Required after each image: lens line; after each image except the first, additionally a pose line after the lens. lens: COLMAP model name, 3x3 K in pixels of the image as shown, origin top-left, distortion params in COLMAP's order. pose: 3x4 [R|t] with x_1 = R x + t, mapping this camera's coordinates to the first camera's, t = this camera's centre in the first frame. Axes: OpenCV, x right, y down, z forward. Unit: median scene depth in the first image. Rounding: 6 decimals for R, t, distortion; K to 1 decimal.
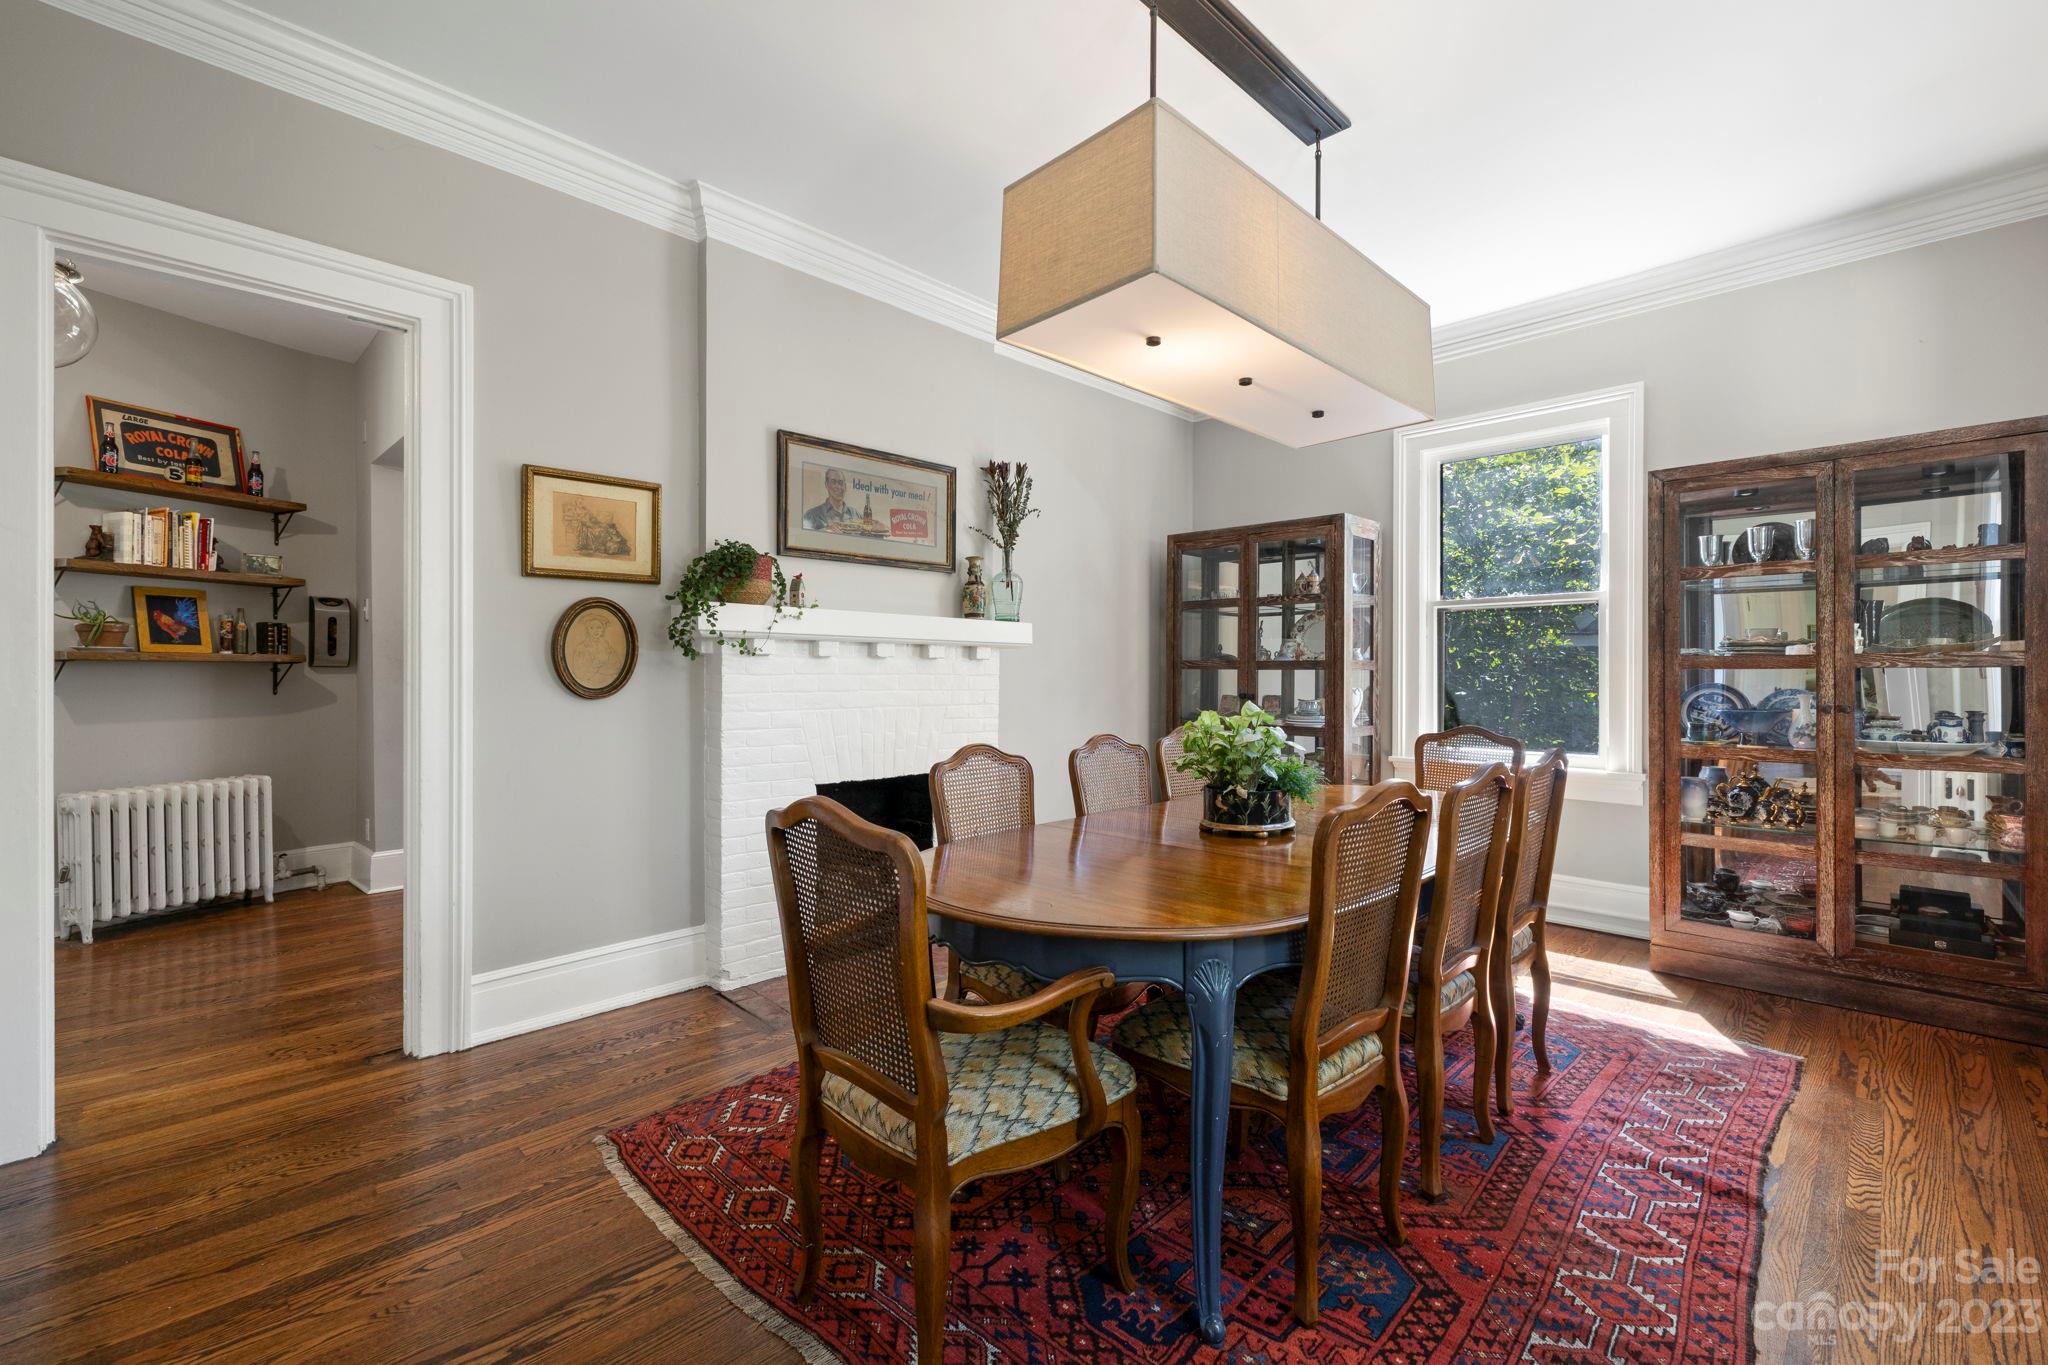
lens RADIAL K [[858.6, 0, 1017.7], [0, 858.6, 675.5], [0, 0, 1]] dist [0.004557, 0.000520]
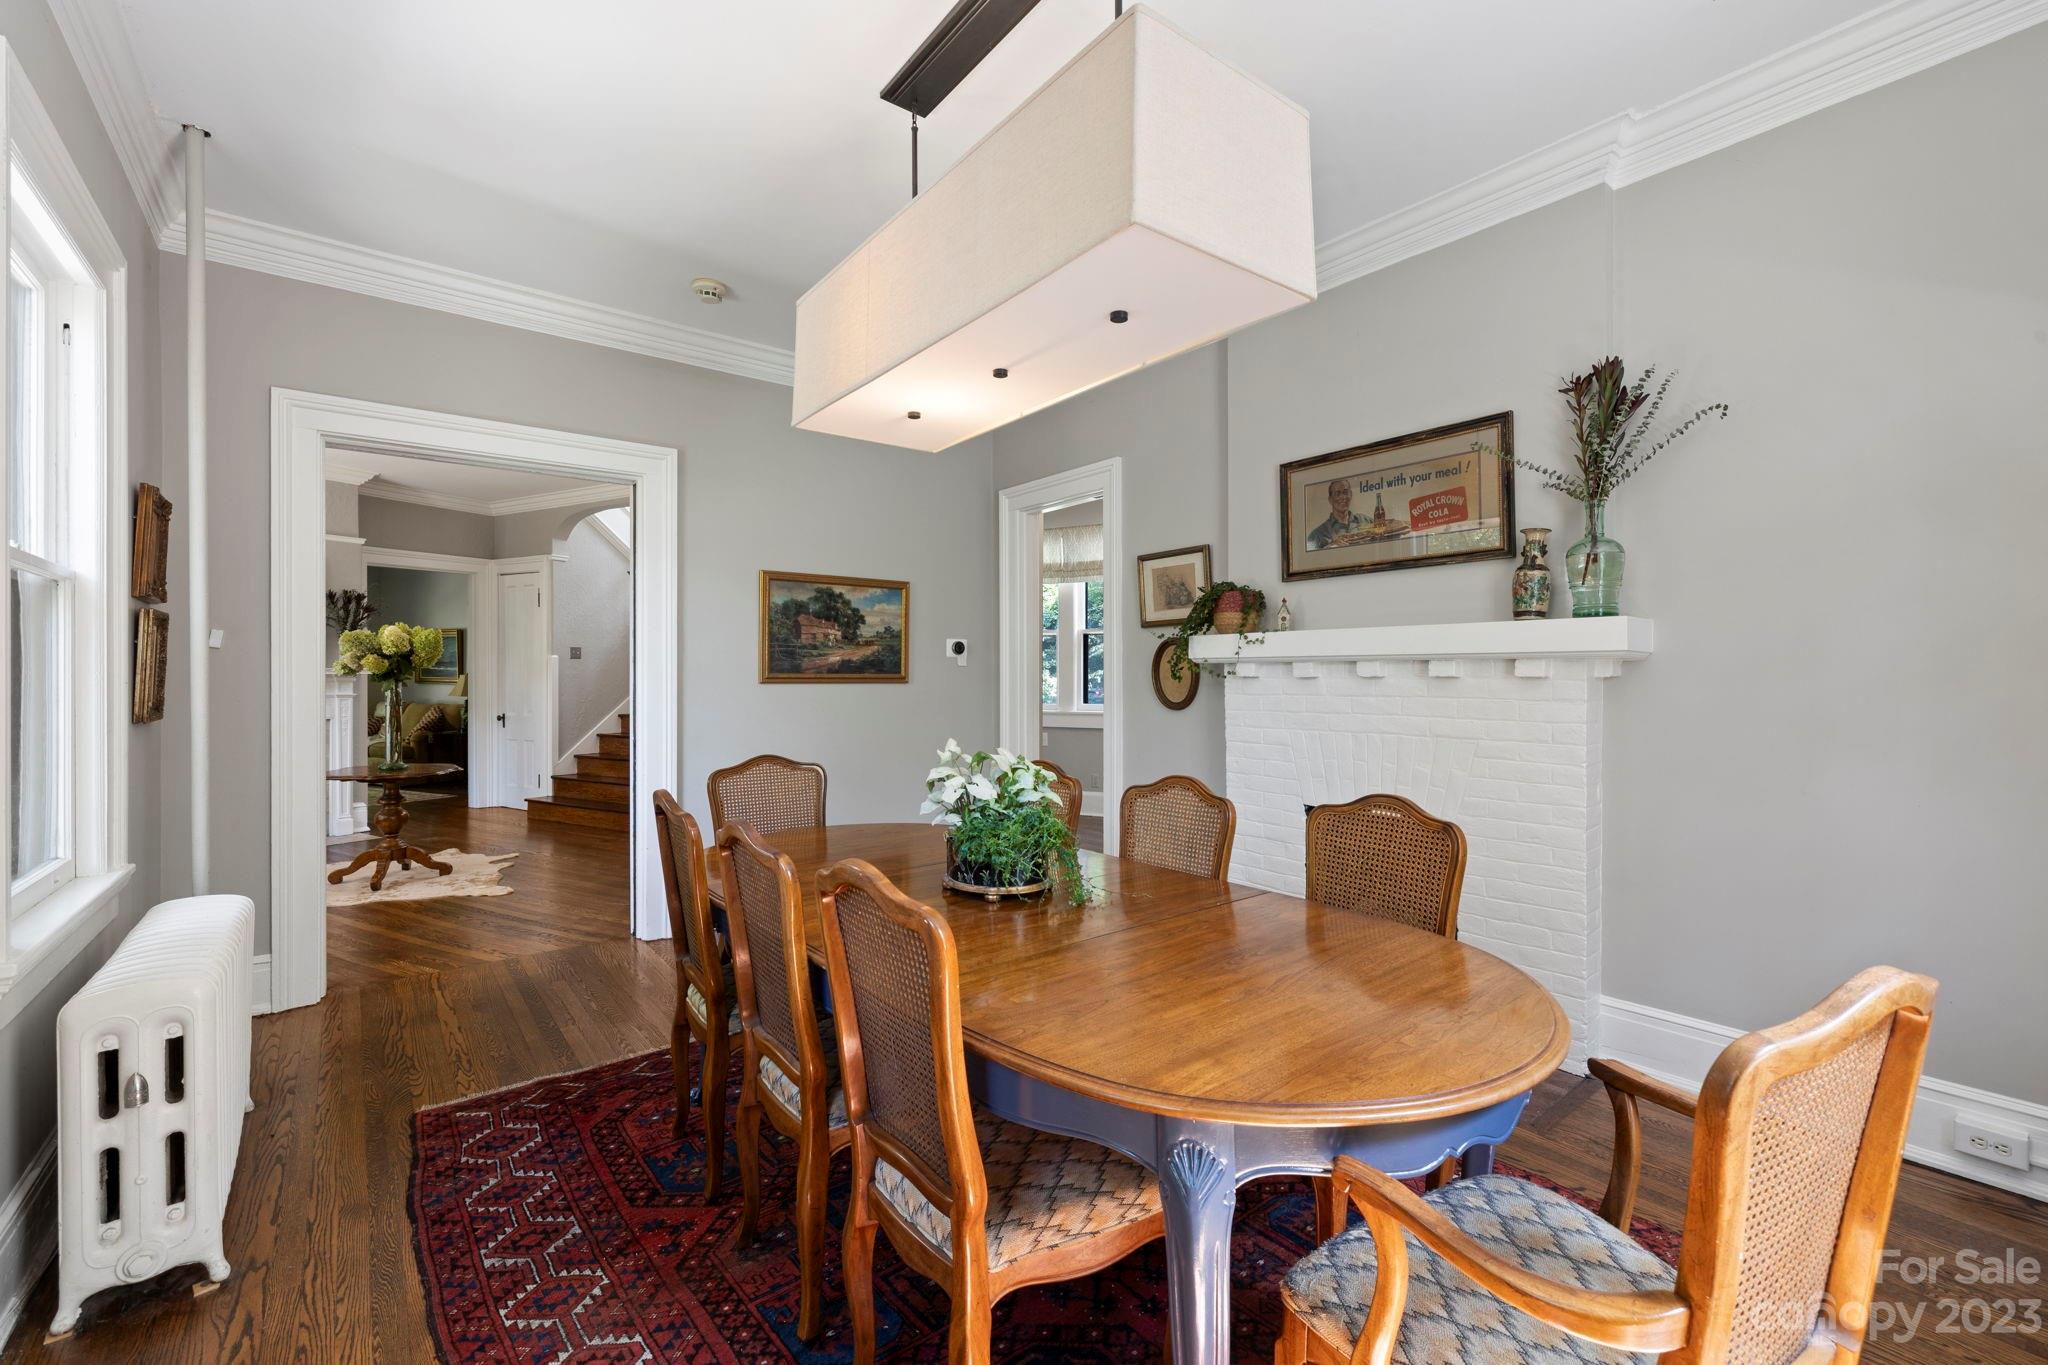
lens RADIAL K [[820.7, 0, 1019.9], [0, 820.7, 681.9], [0, 0, 1]] dist [-0.001892, -0.000102]
pose [[-0.090770, 0.004620, -0.995861, 0.758555], [0.000174, 0.999989, 0.004623, -0.022029], [0.995872, 0.000246, -0.090770, 0.766002]]
